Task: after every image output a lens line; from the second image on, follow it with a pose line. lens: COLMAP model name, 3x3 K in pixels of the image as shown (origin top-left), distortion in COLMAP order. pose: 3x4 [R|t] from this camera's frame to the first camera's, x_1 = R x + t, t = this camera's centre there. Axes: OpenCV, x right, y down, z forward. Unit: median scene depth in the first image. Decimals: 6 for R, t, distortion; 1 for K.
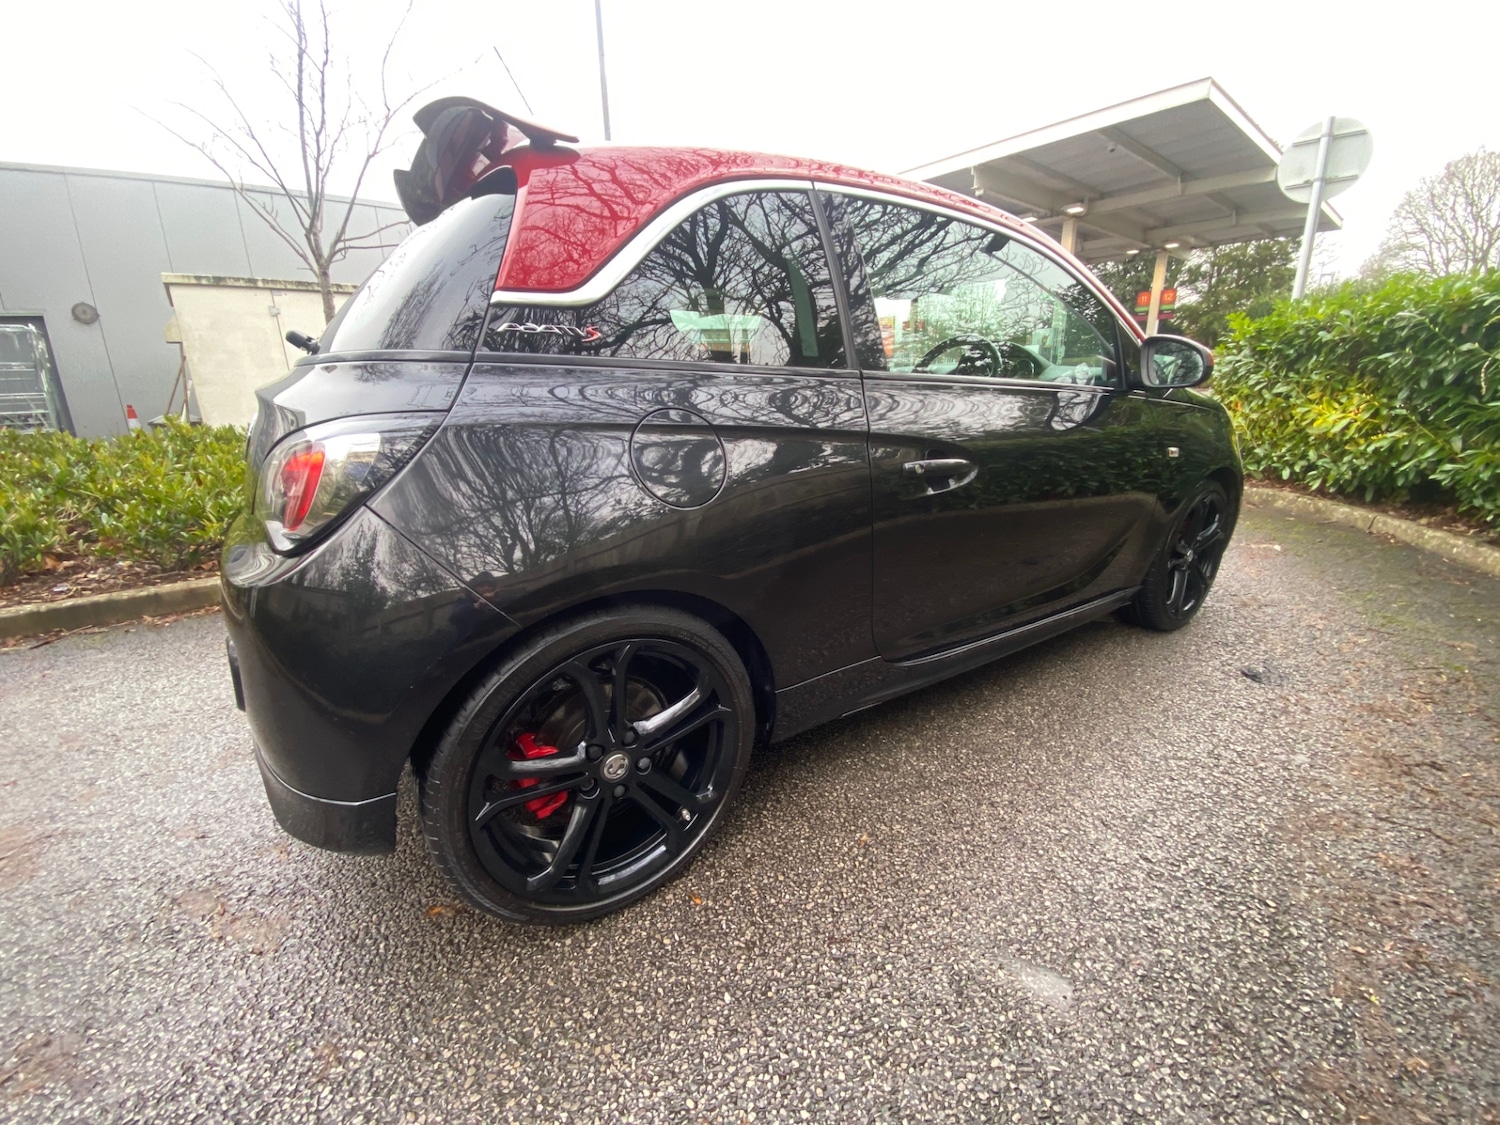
lens RADIAL K [[611.5, 0, 748.8], [0, 611.5, 563.0], [0, 0, 1]] dist [0.011512, -0.017067]
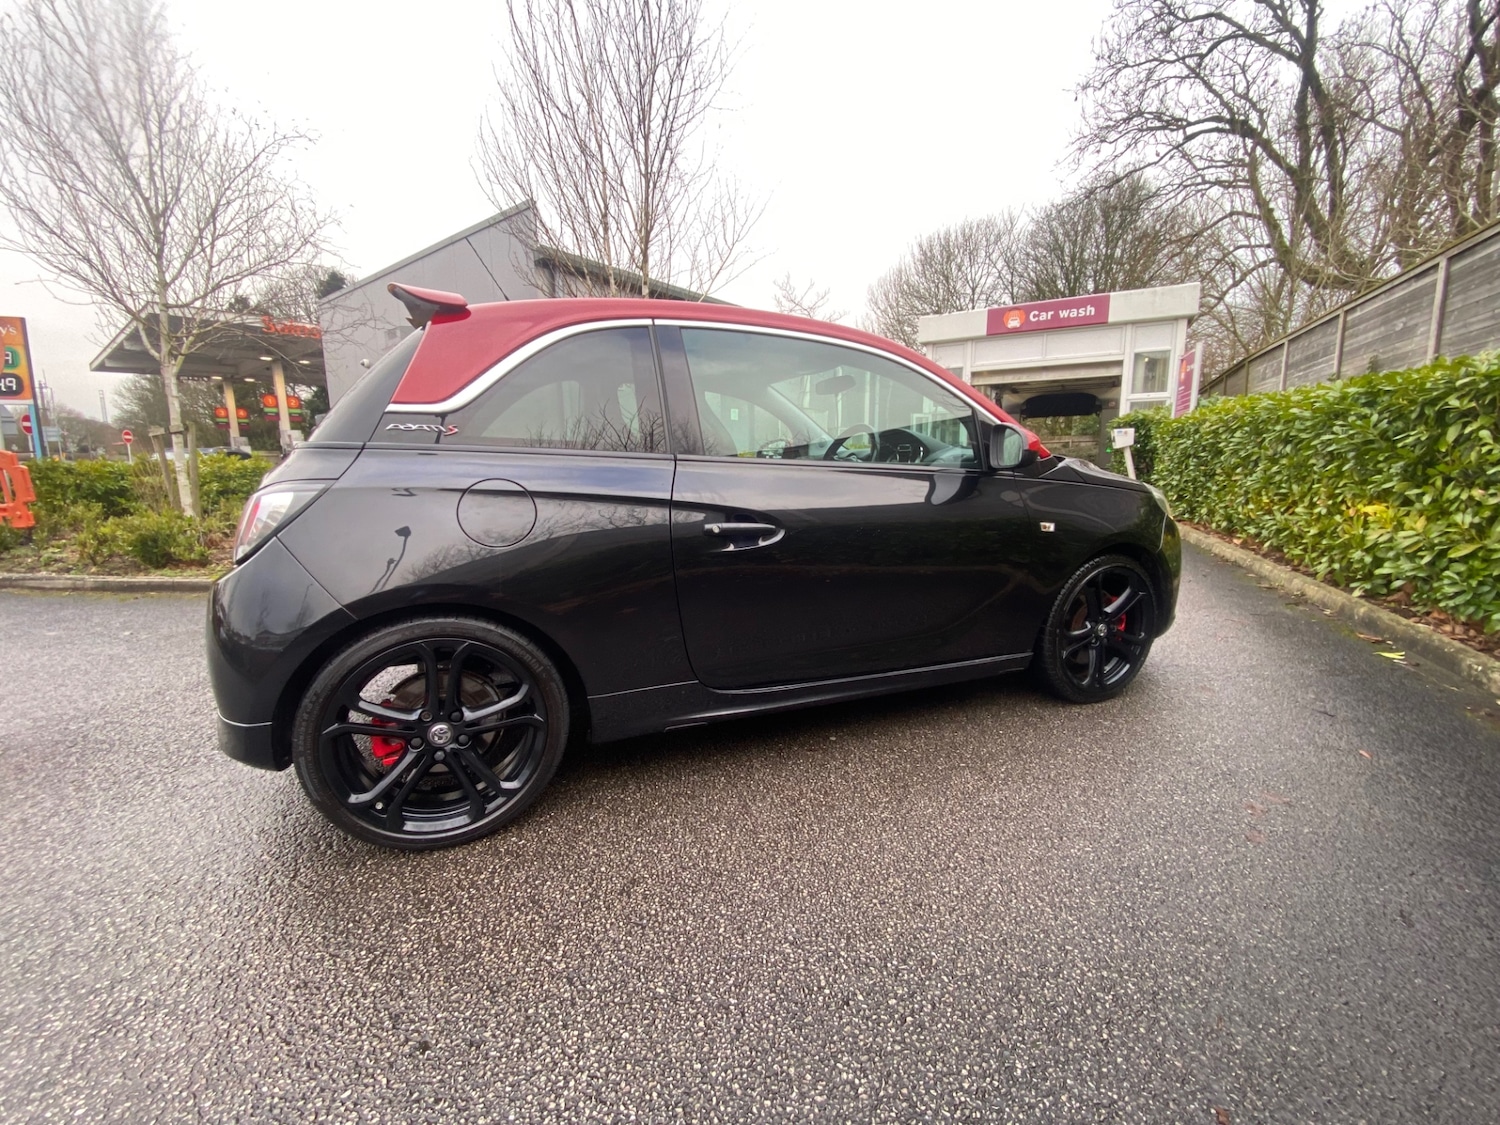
lens RADIAL K [[611.5, 0, 748.8], [0, 611.5, 563.0], [0, 0, 1]] dist [0.011512, -0.017067]
pose [[0.983528, 0.036502, -0.177030, 0.586035], [-0.057507, 0.991697, -0.115017, 0.059585], [0.171362, 0.123303, 0.977462, -0.230643]]
